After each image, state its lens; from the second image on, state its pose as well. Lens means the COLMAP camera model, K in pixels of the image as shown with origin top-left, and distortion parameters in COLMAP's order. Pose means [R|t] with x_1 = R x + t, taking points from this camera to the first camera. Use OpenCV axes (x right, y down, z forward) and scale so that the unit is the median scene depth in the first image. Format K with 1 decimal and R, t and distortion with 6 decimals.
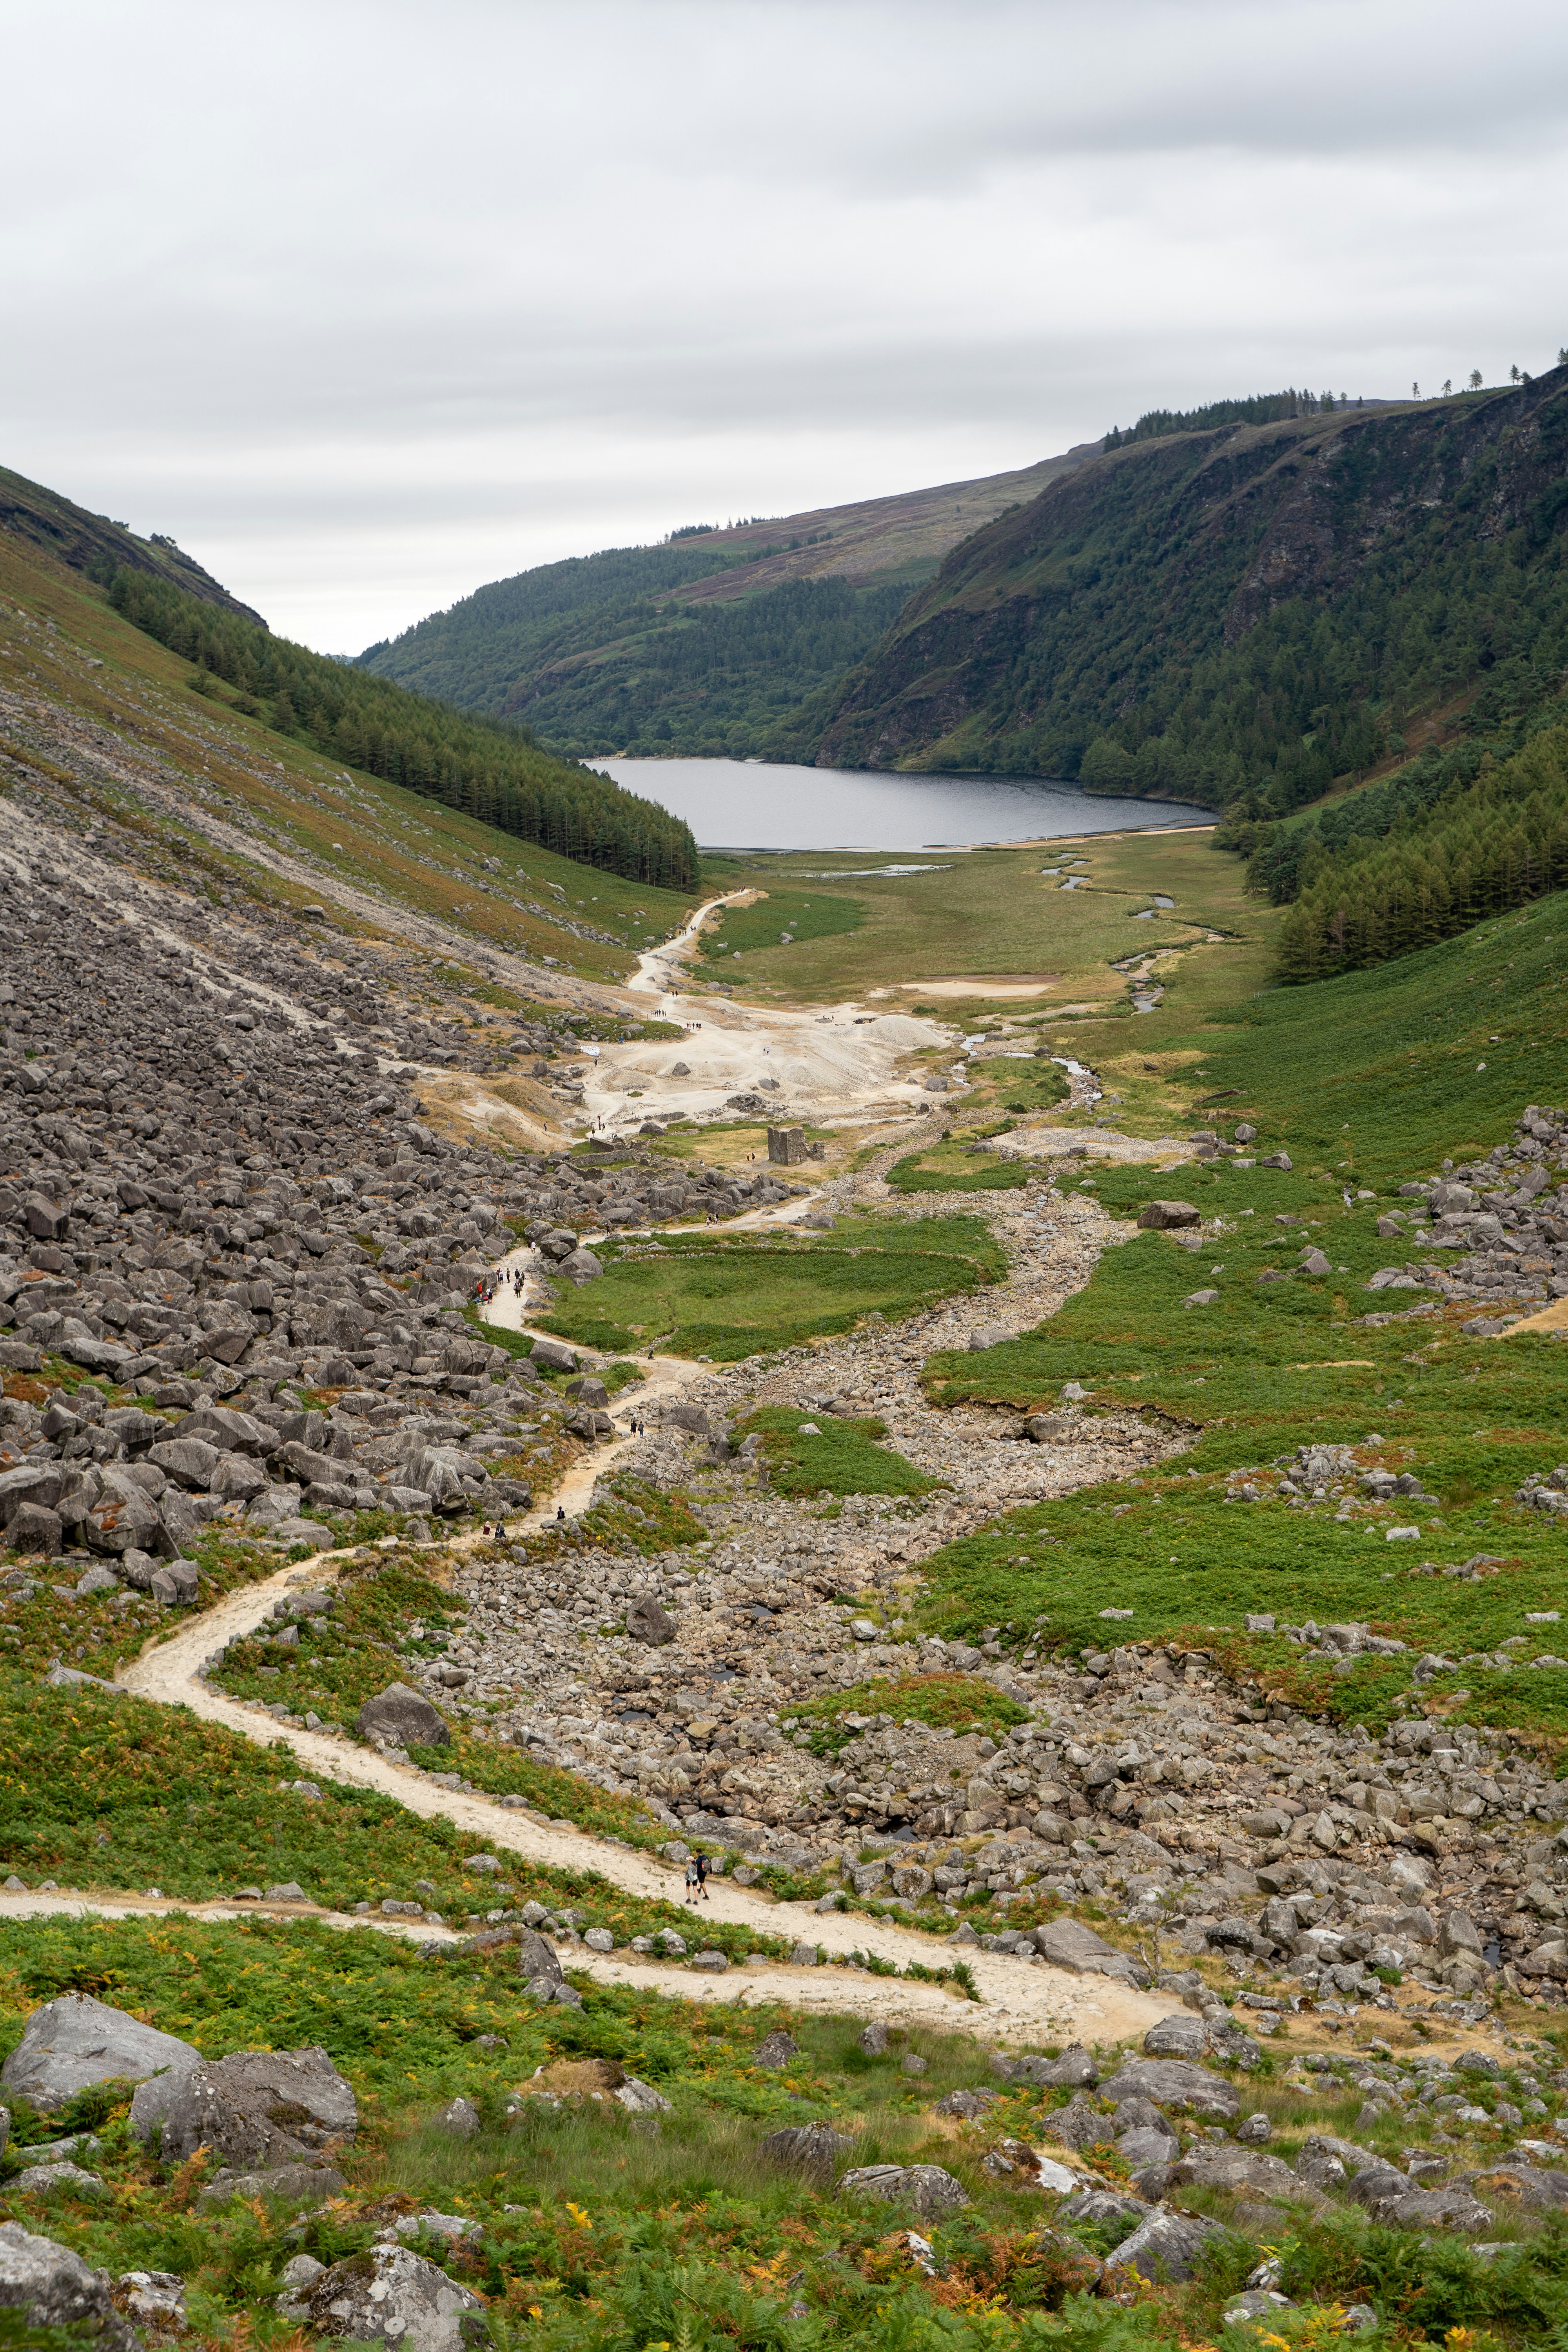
lens RADIAL K [[3264.1, 0, 784.0], [0, 3264.1, 1176.0], [0, 0, 1]] dist [0.093903, 0.082554]
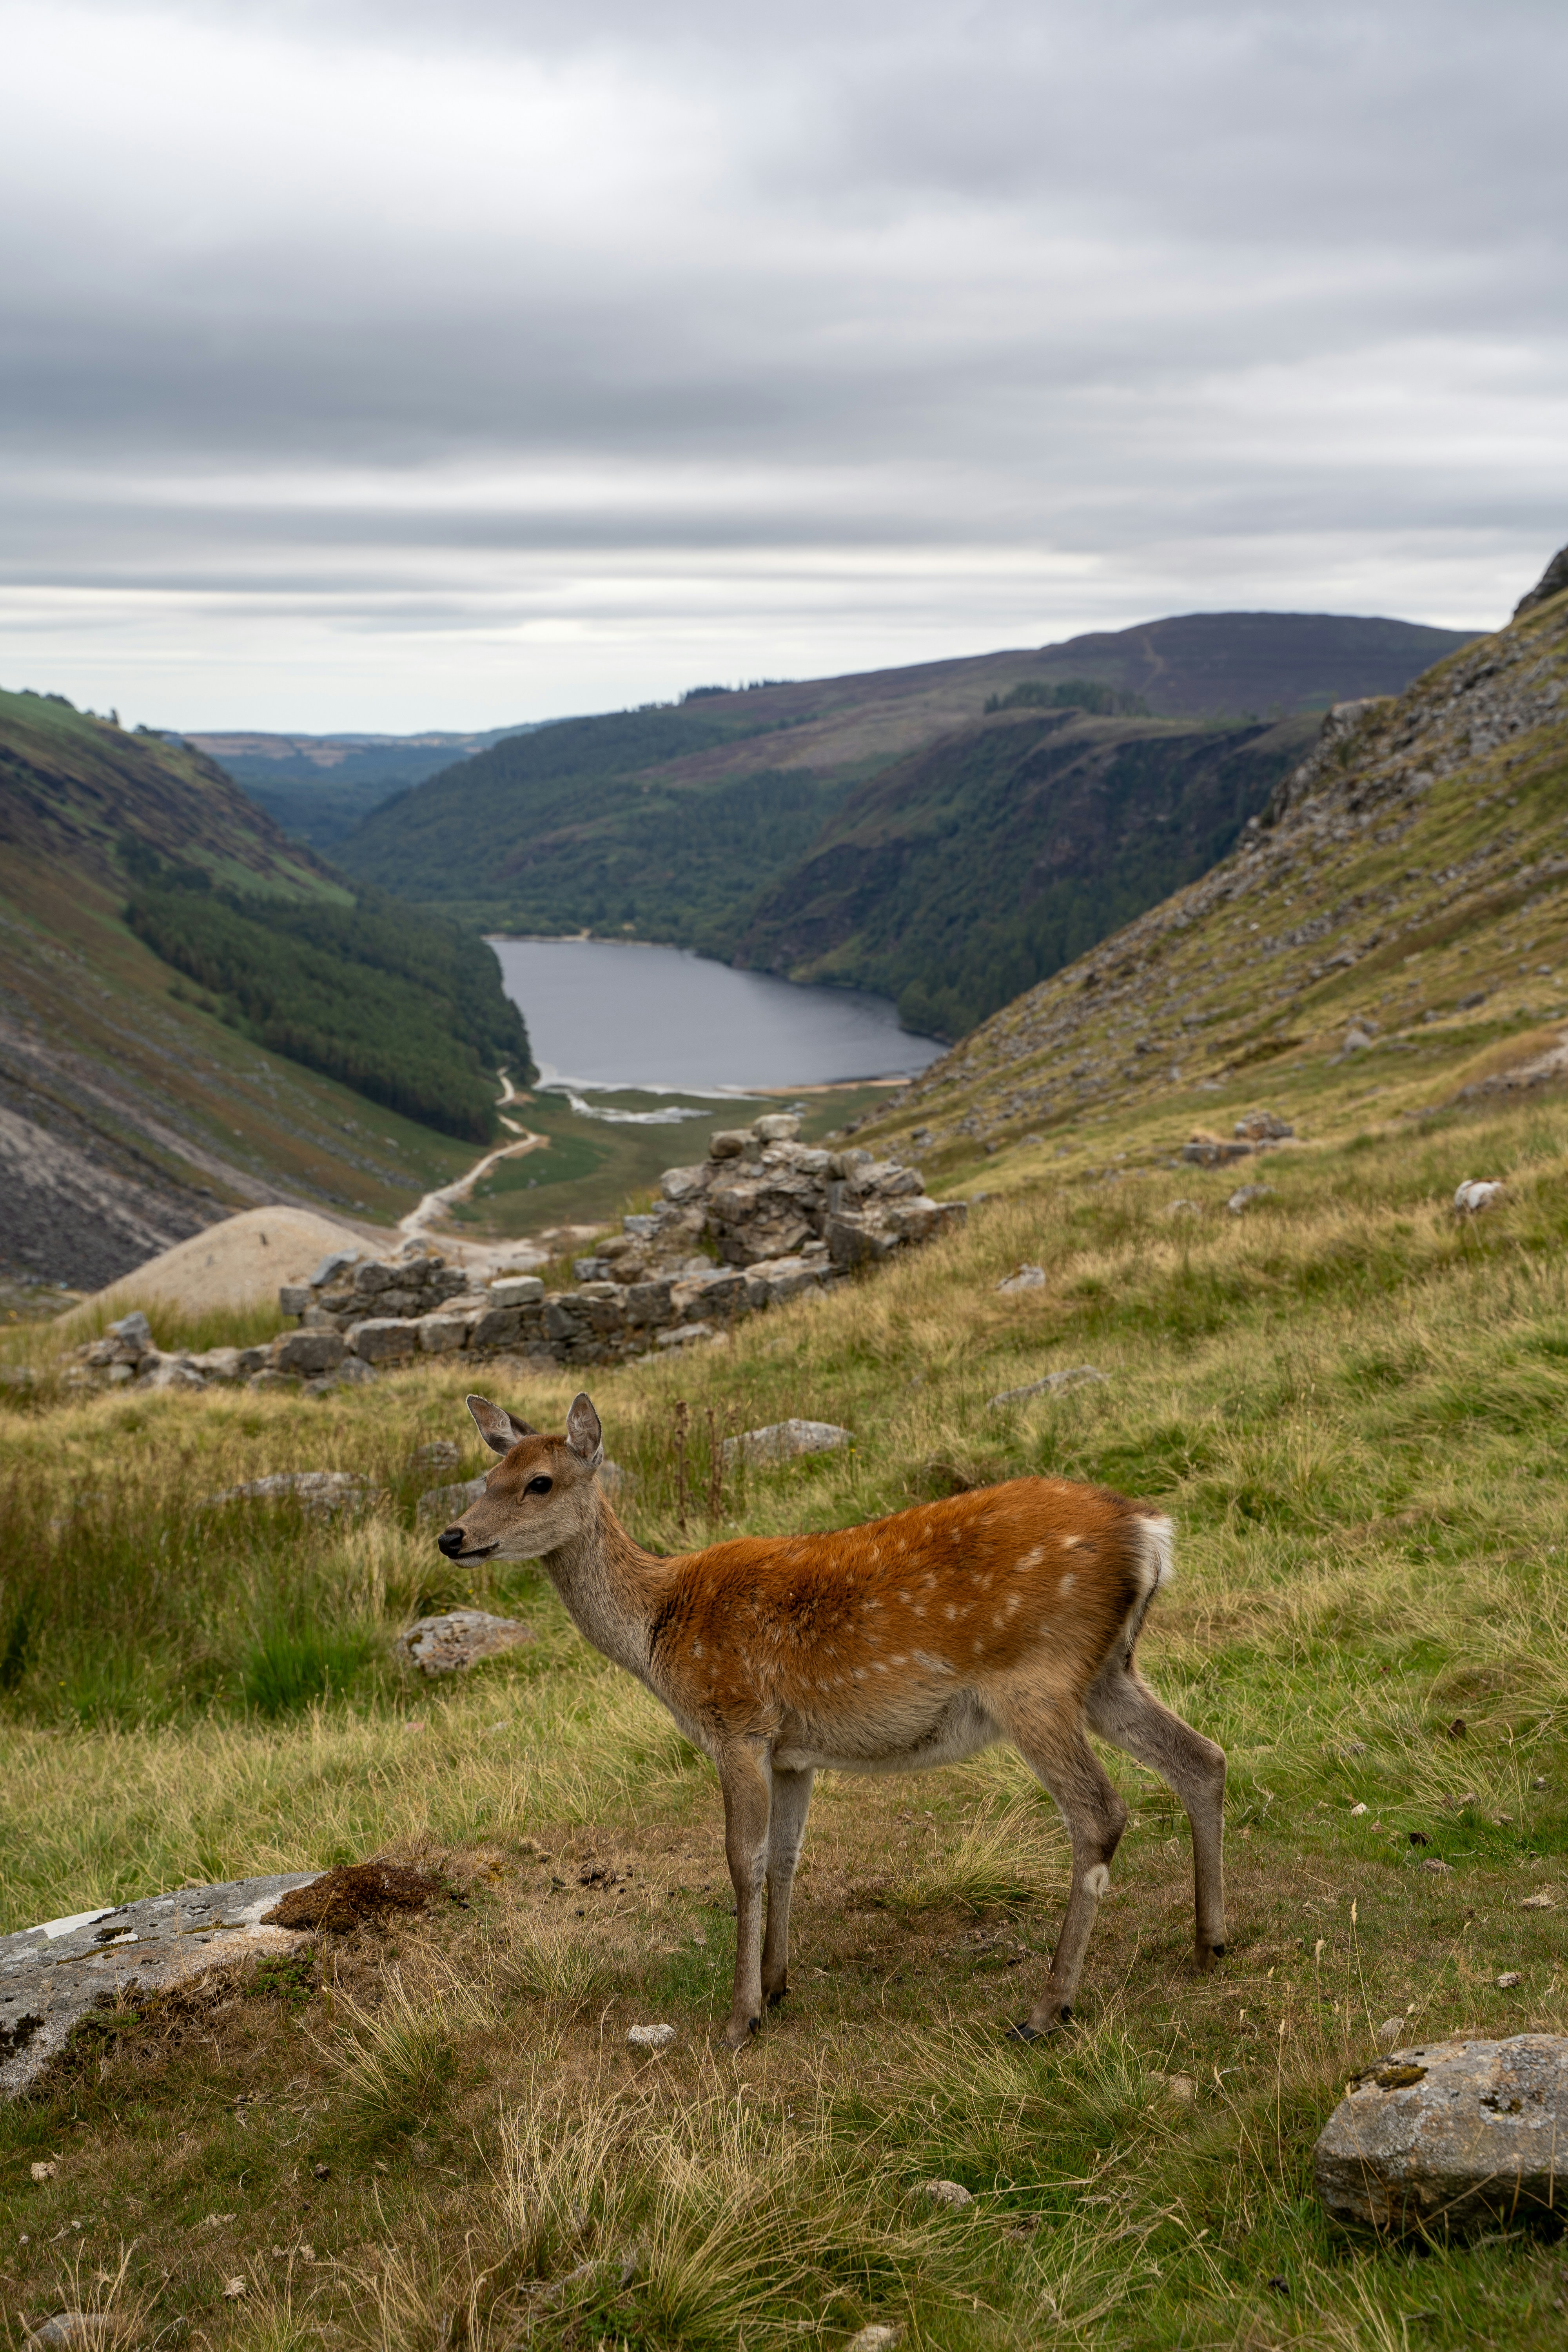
lens RADIAL K [[3264.1, 0, 784.0], [0, 3264.1, 1176.0], [0, 0, 1]] dist [0.093903, 0.082554]
pose [[0.999158, 0.040422, -0.007036, 0.045403], [-0.040659, 0.998465, -0.037597, -0.007291], [0.005506, 0.037852, 0.999268, -0.197645]]
